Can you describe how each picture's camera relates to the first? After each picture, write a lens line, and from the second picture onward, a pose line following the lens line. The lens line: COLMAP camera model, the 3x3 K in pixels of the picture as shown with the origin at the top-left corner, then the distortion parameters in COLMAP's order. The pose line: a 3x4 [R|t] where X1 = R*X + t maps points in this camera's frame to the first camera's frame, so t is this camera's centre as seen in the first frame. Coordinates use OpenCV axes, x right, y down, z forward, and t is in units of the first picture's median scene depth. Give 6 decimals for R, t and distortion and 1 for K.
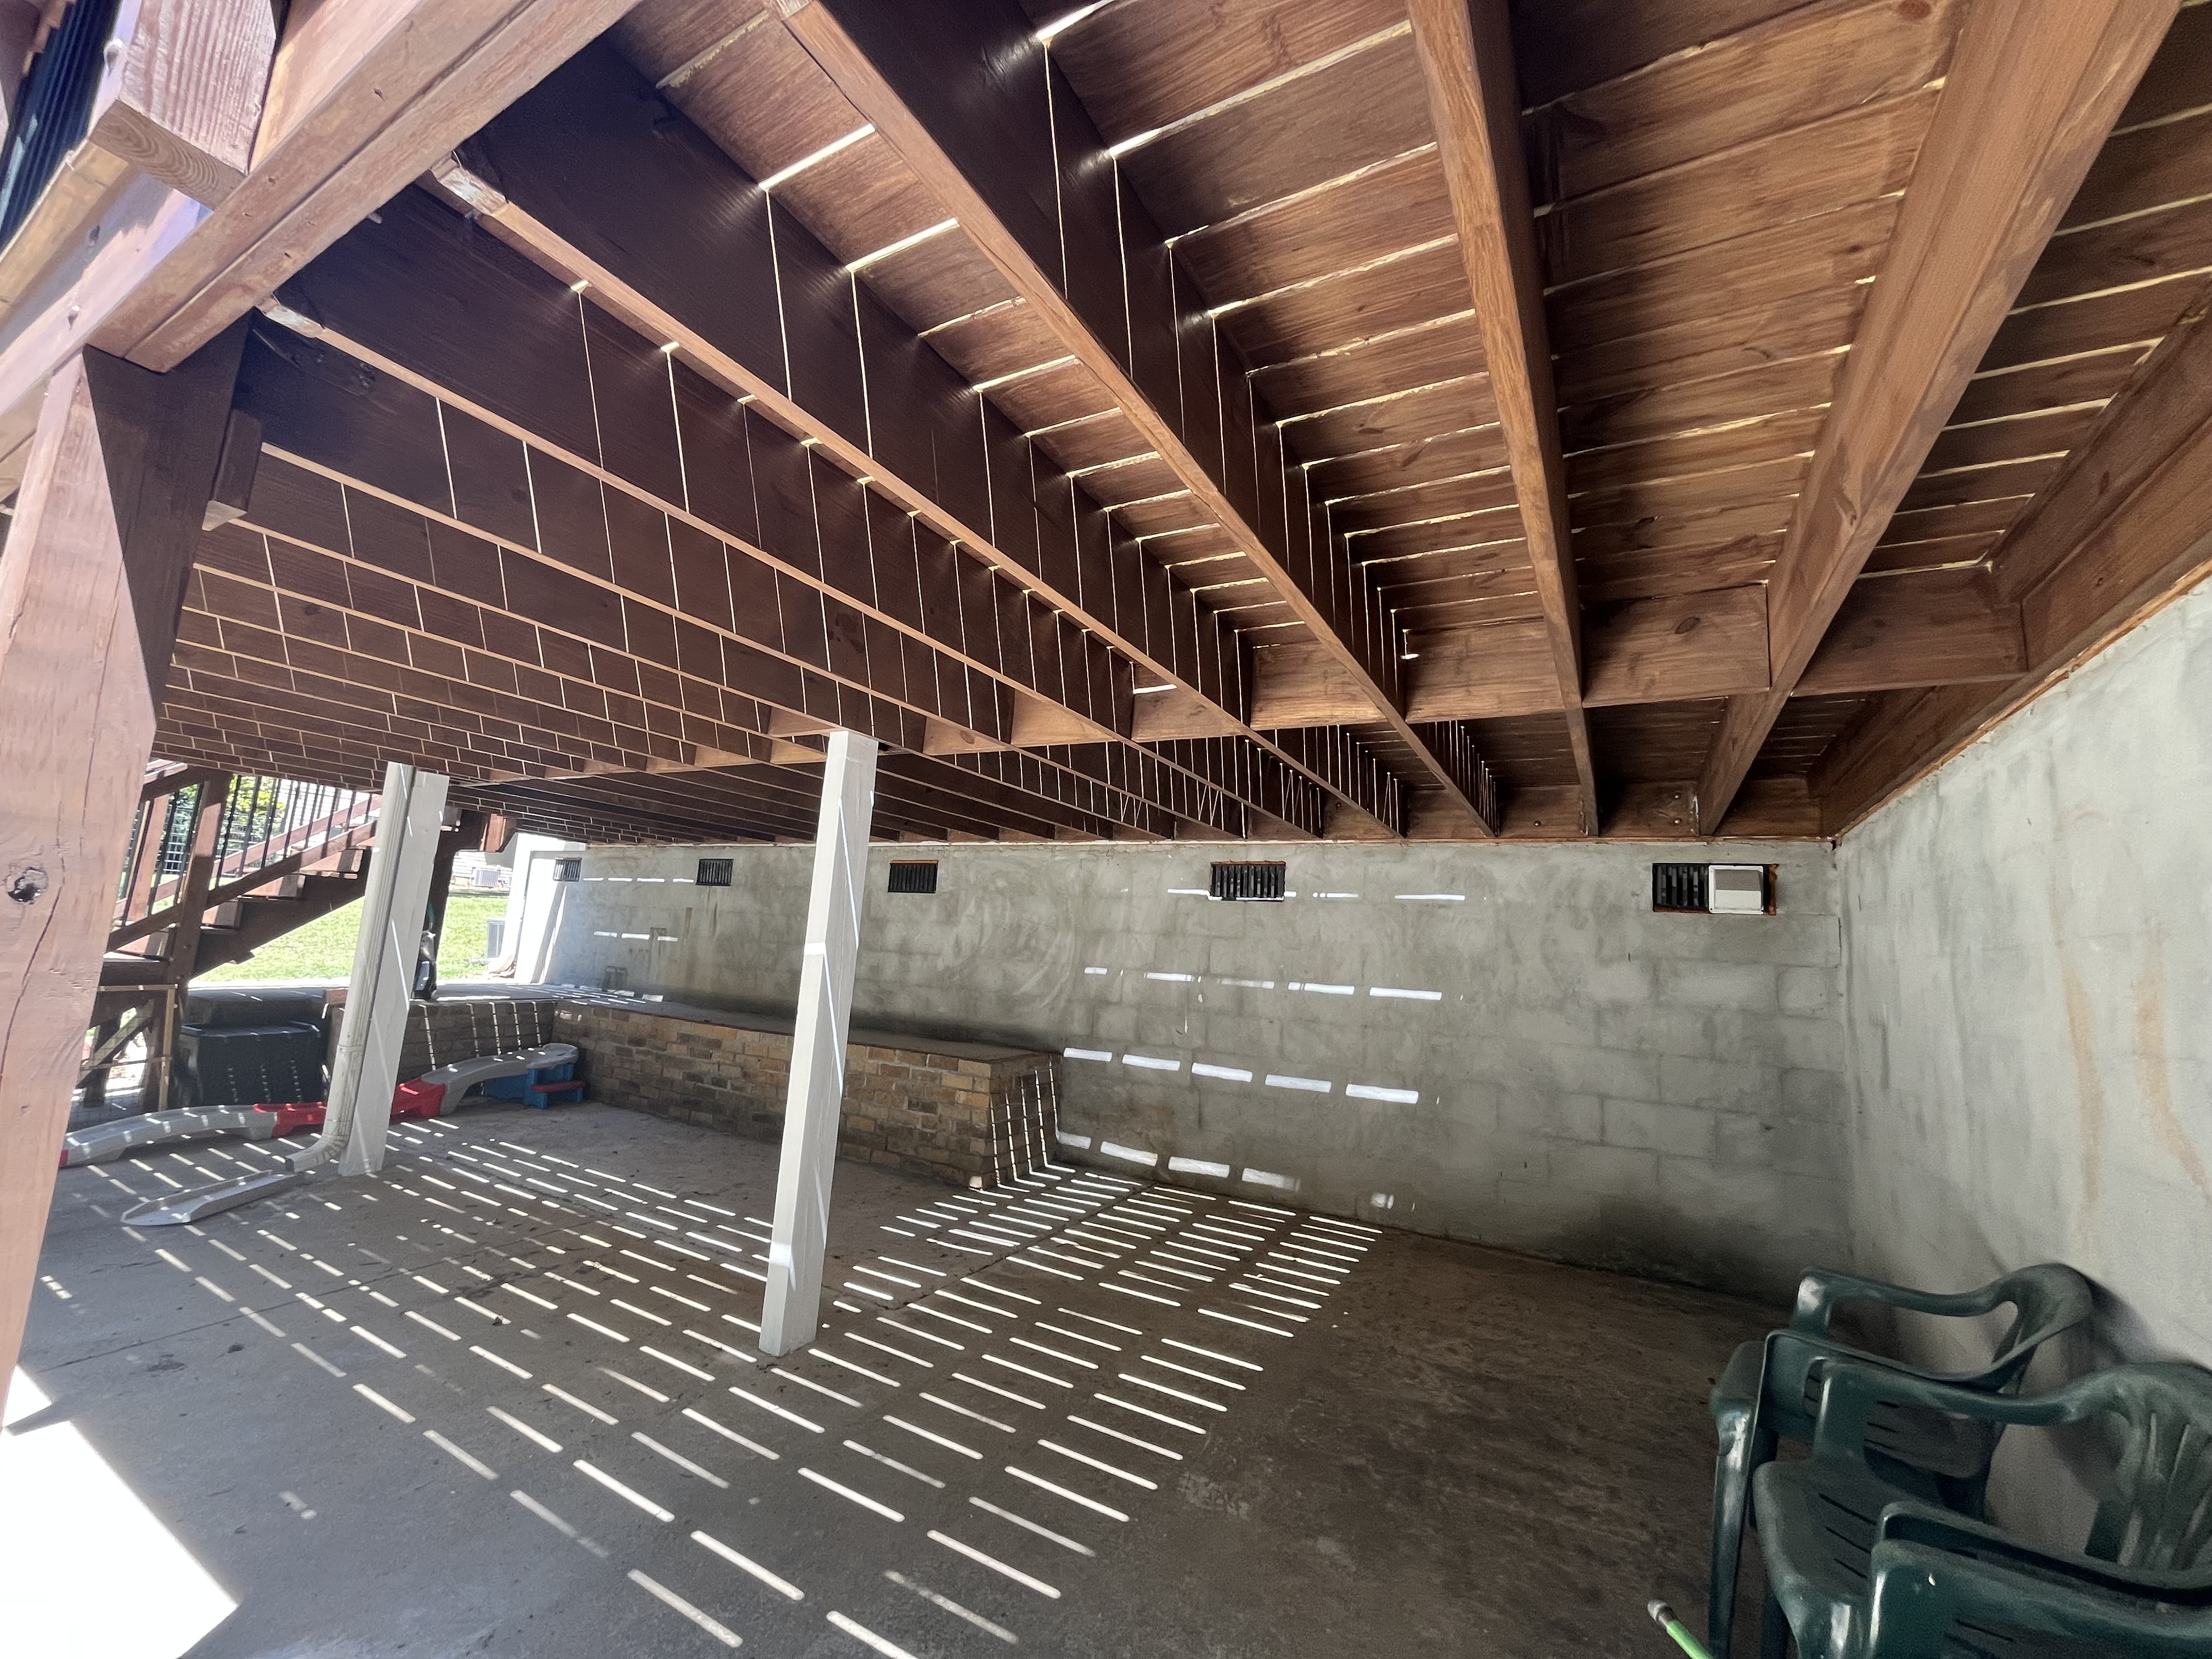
lens RADIAL K [[903.1, 0, 1106.0], [0, 903.1, 829.5], [0, 0, 1]] dist [-0.000303, -0.000045]
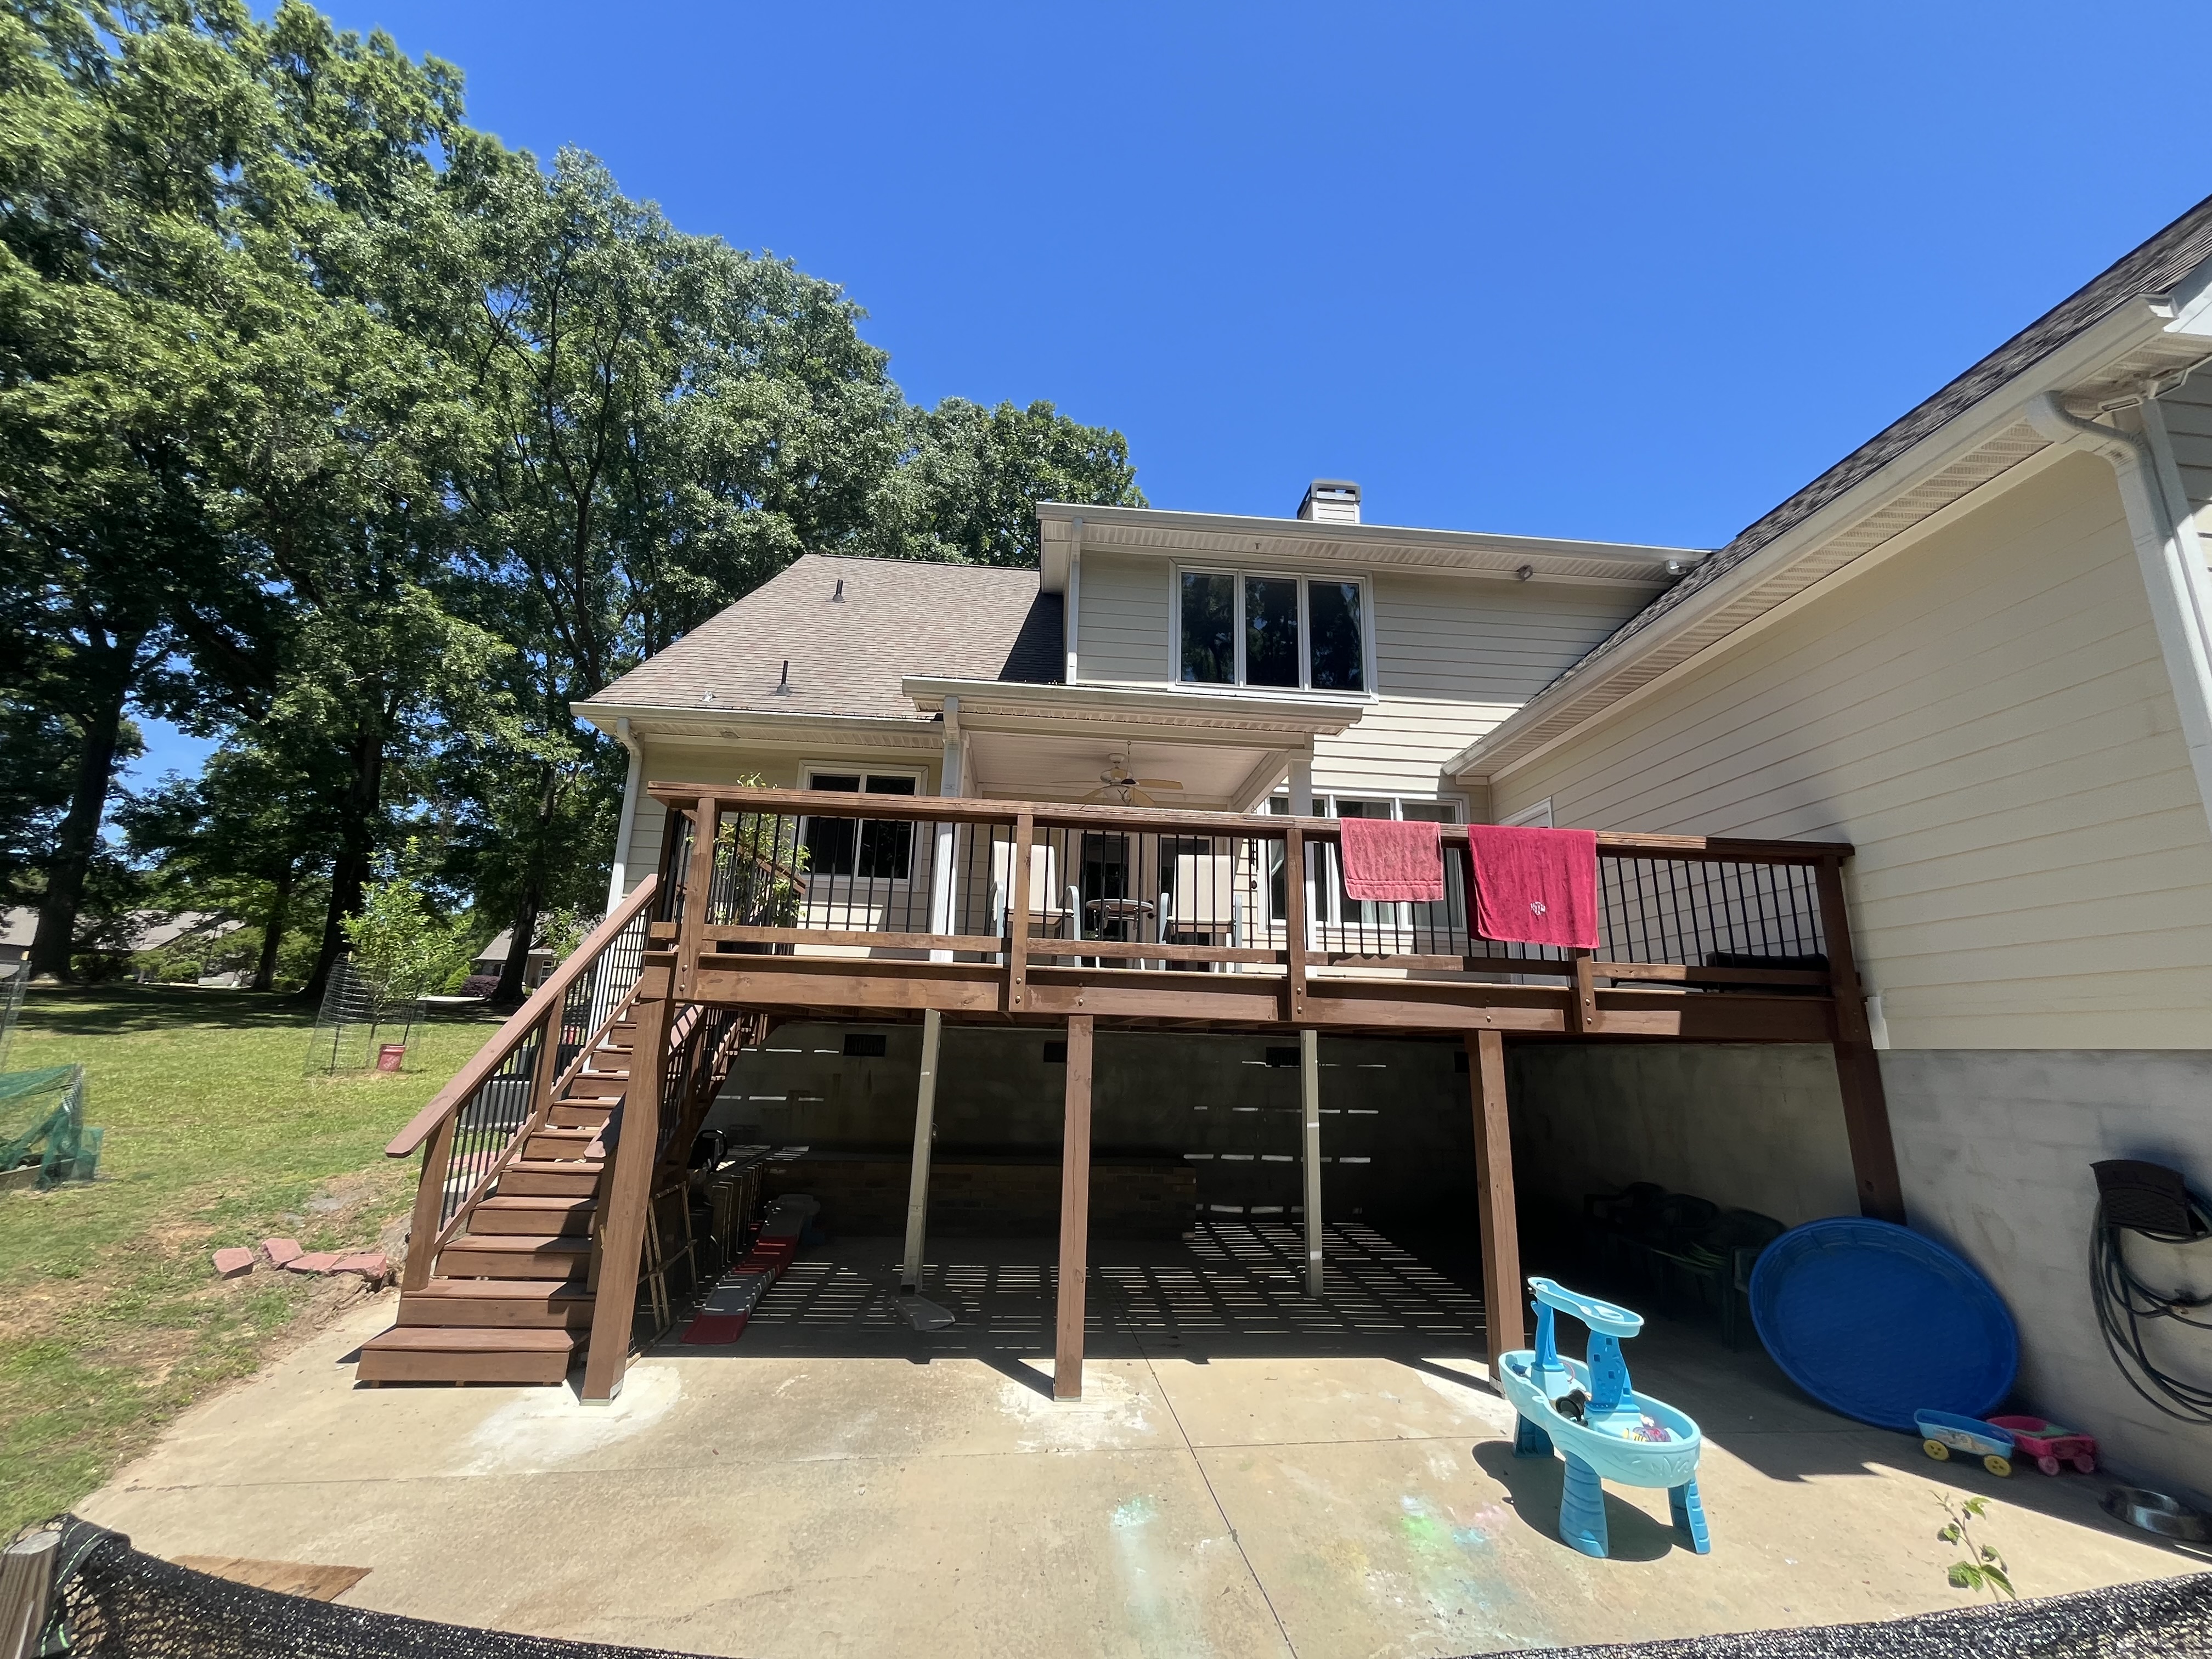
lens RADIAL K [[903.1, 0, 1106.0], [0, 903.1, 829.5], [0, 0, 1]] dist [-0.000303, -0.000045]
pose [[0.813454, 0.096684, 0.573537, -1.212528], [-0.055623, 0.994499, -0.088757, -0.216735], [-0.578964, 0.040298, 0.814357, -0.359551]]
